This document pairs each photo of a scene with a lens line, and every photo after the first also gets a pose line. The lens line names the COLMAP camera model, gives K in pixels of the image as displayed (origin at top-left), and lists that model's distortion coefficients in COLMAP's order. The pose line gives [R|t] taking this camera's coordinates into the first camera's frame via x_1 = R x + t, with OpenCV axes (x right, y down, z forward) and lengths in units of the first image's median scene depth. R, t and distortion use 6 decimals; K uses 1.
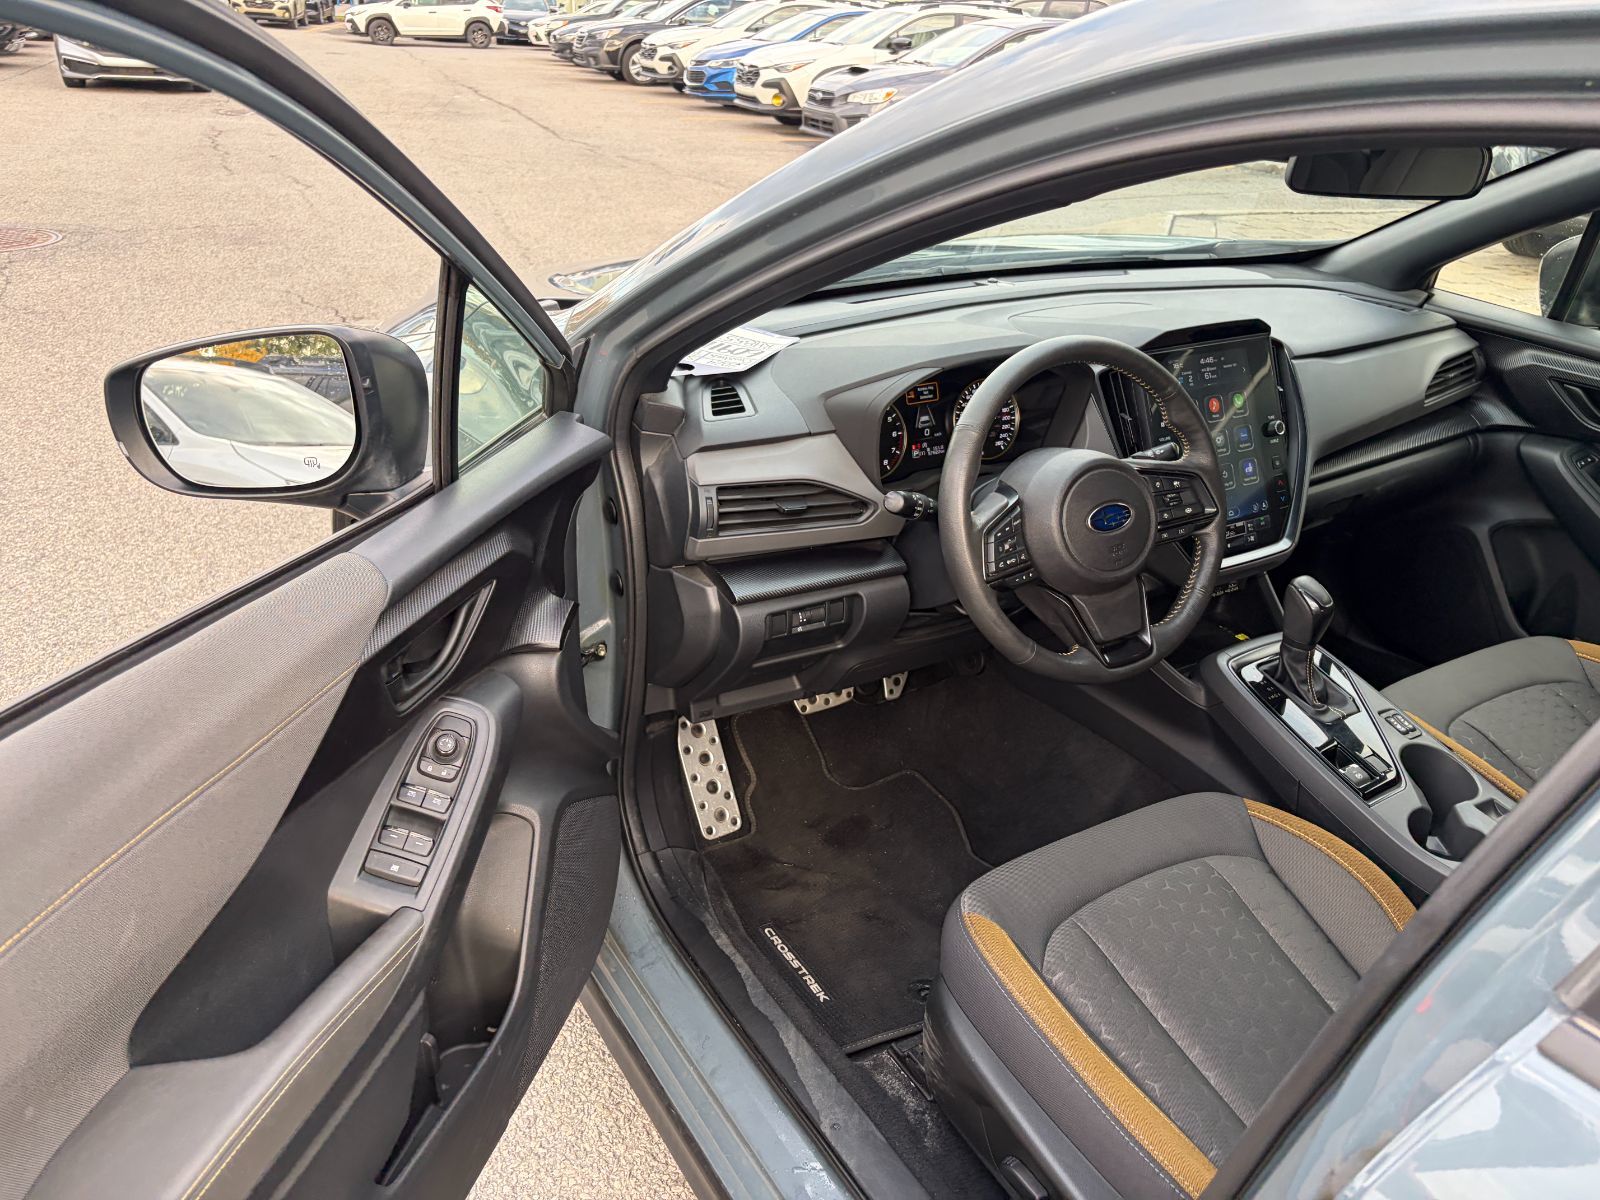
lens RADIAL K [[1230.4, 0, 799.6], [0, 1230.4, 599.5], [0, 0, 1]] dist [0.045884, -0.047710]
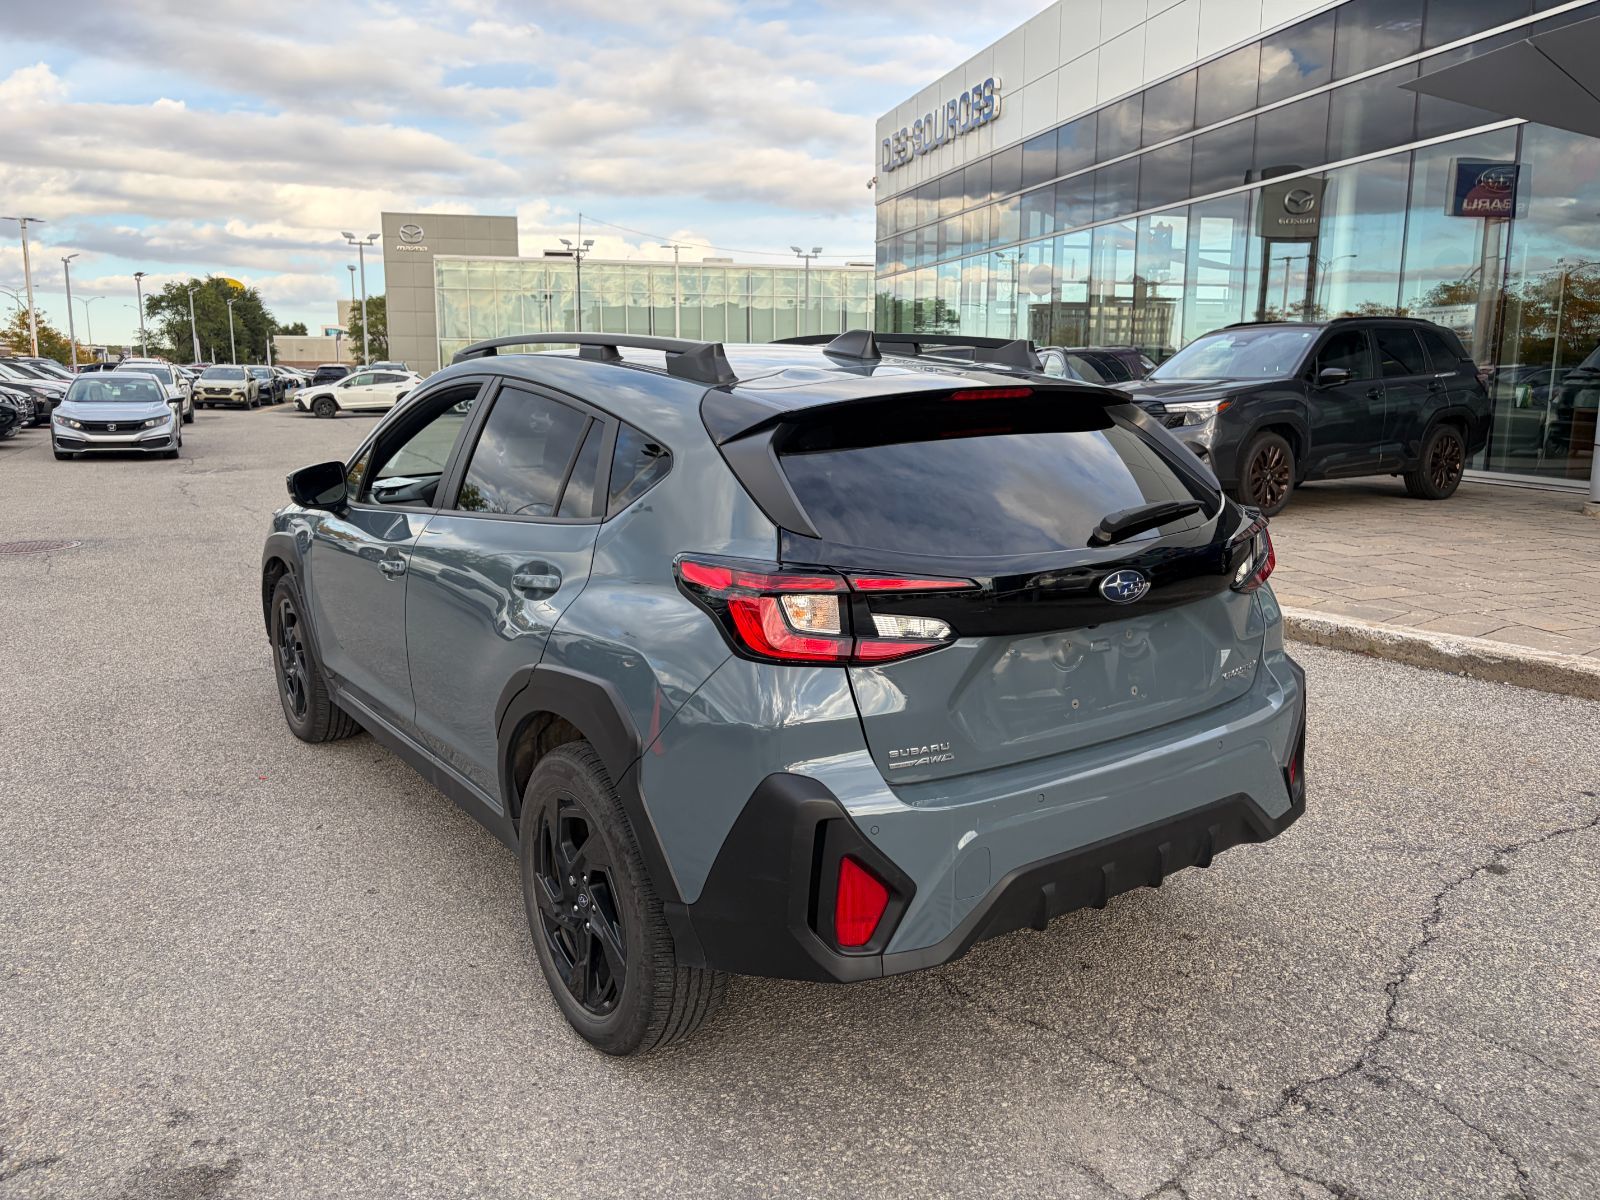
lens RADIAL K [[1230.4, 0, 805.9], [0, 1230.4, 585.1], [0, 0, 1]] dist [0.045884, -0.047710]
pose [[0.996426, -0.061617, 0.057787, 0.070509], [0.074816, 0.961341, -0.265002, 0.088468], [-0.039225, 0.268379, 0.962515, -0.180568]]
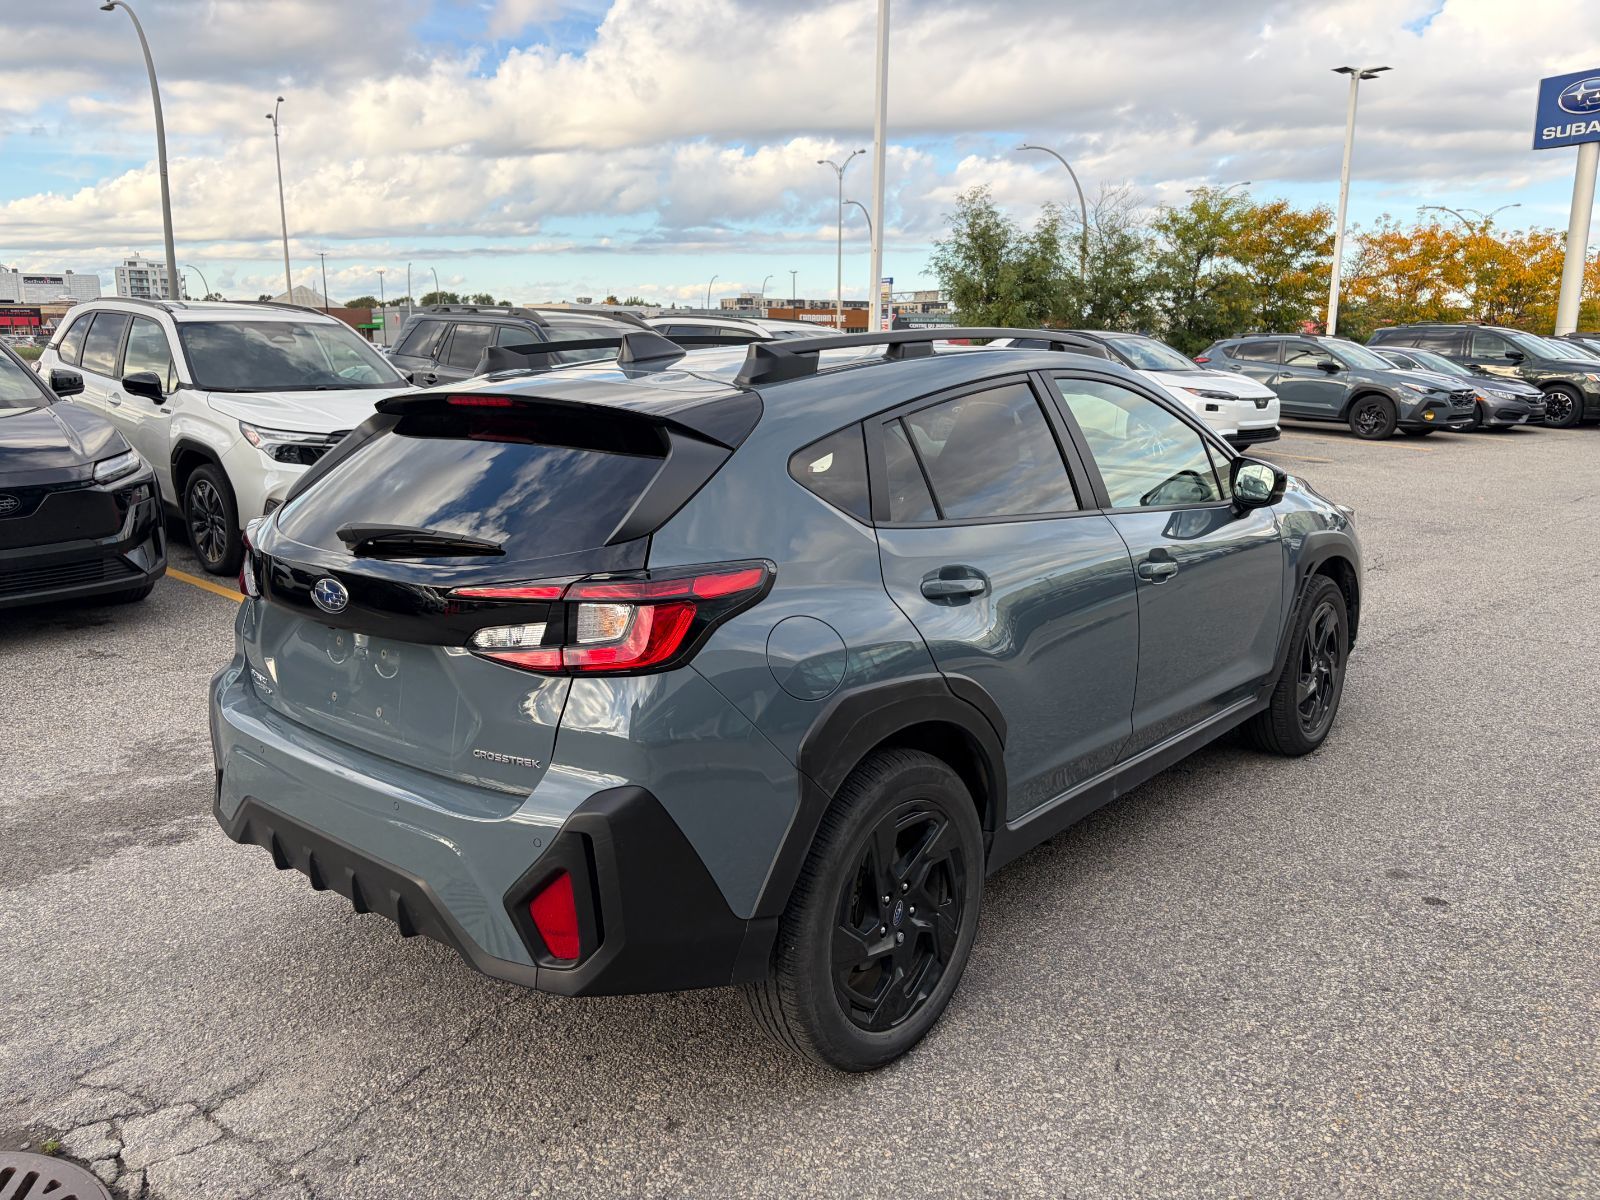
lens RADIAL K [[1230.4, 0, 797.1], [0, 1230.4, 599.8], [0, 0, 1]] dist [0.045884, -0.047710]
pose [[0.299496, 0.148557, -0.942461, 0.299227], [-0.401077, 0.915888, 0.016914, 0.020362], [0.865701, 0.372934, 0.333888, -0.023756]]
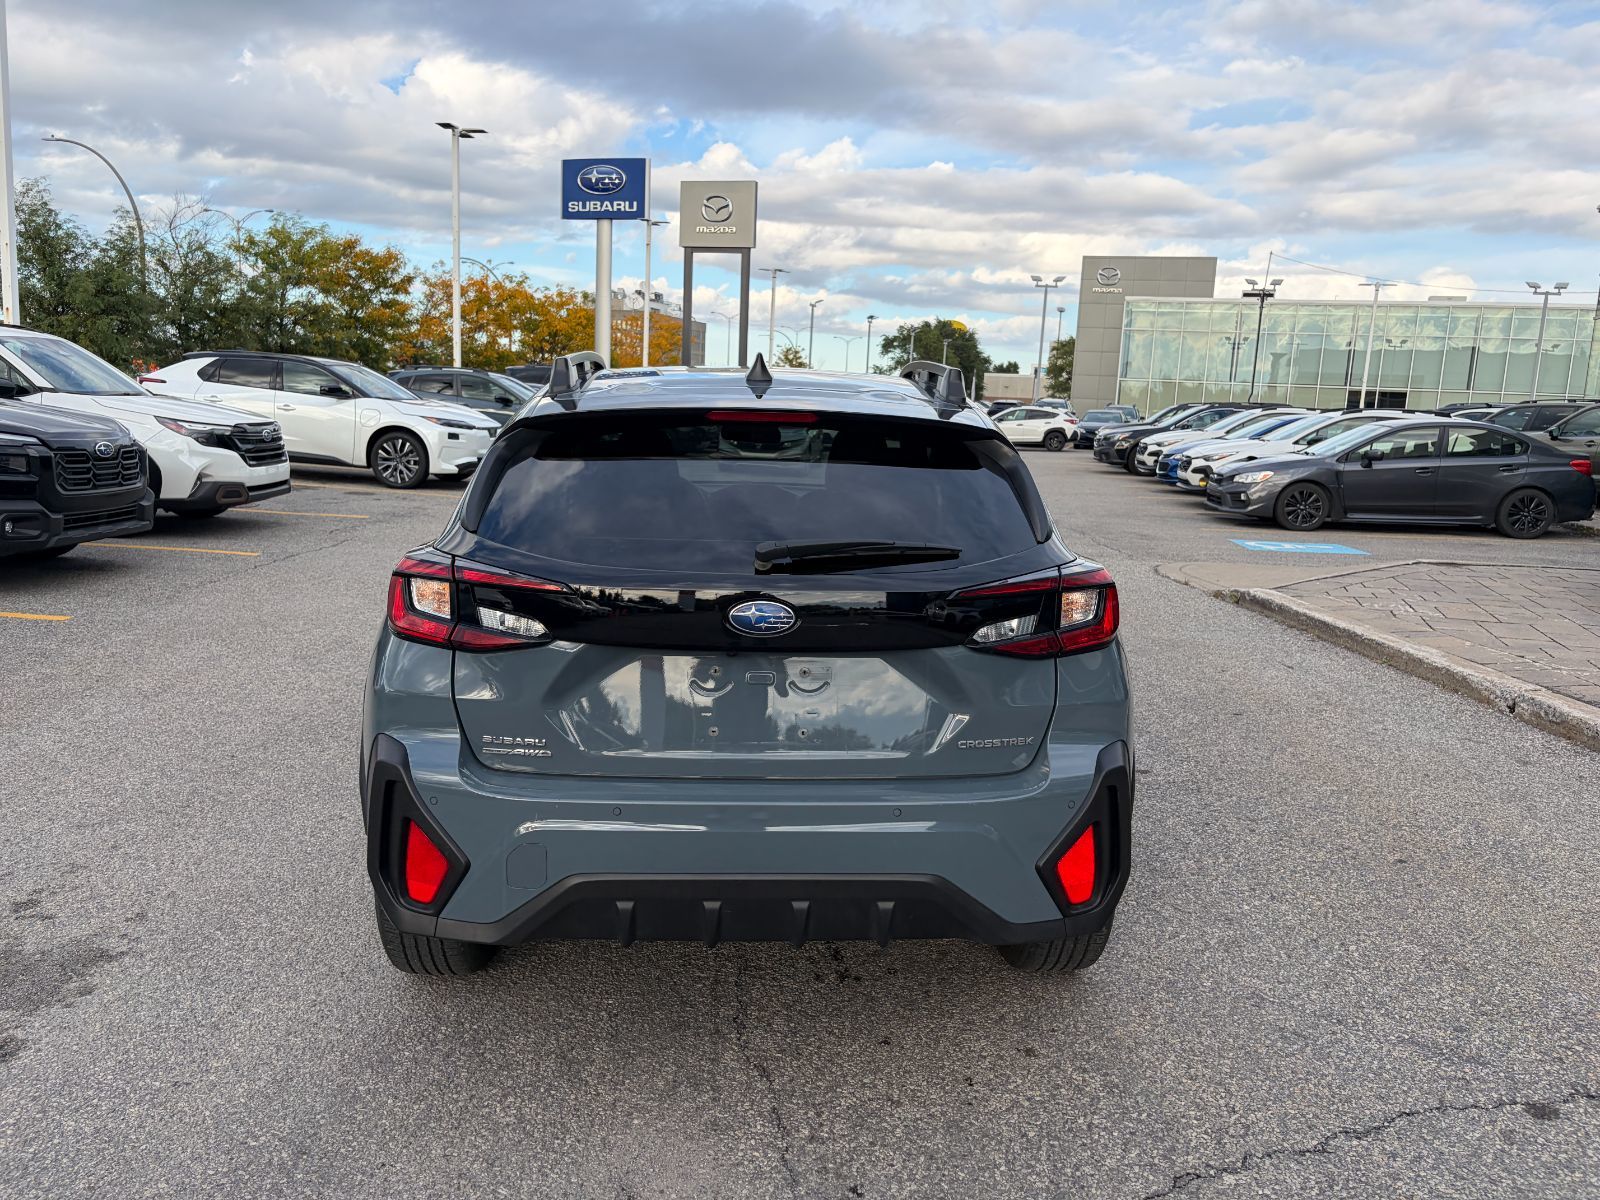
lens RADIAL K [[1230.4, 0, 808.9], [0, 1230.4, 604.8], [0, 0, 1]] dist [0.045884, -0.047710]
pose [[0.881016, 0.065896, -0.468475, 0.201443], [-0.201647, 0.948099, -0.245858, 0.083751], [0.427960, 0.311071, 0.848578, -0.154213]]
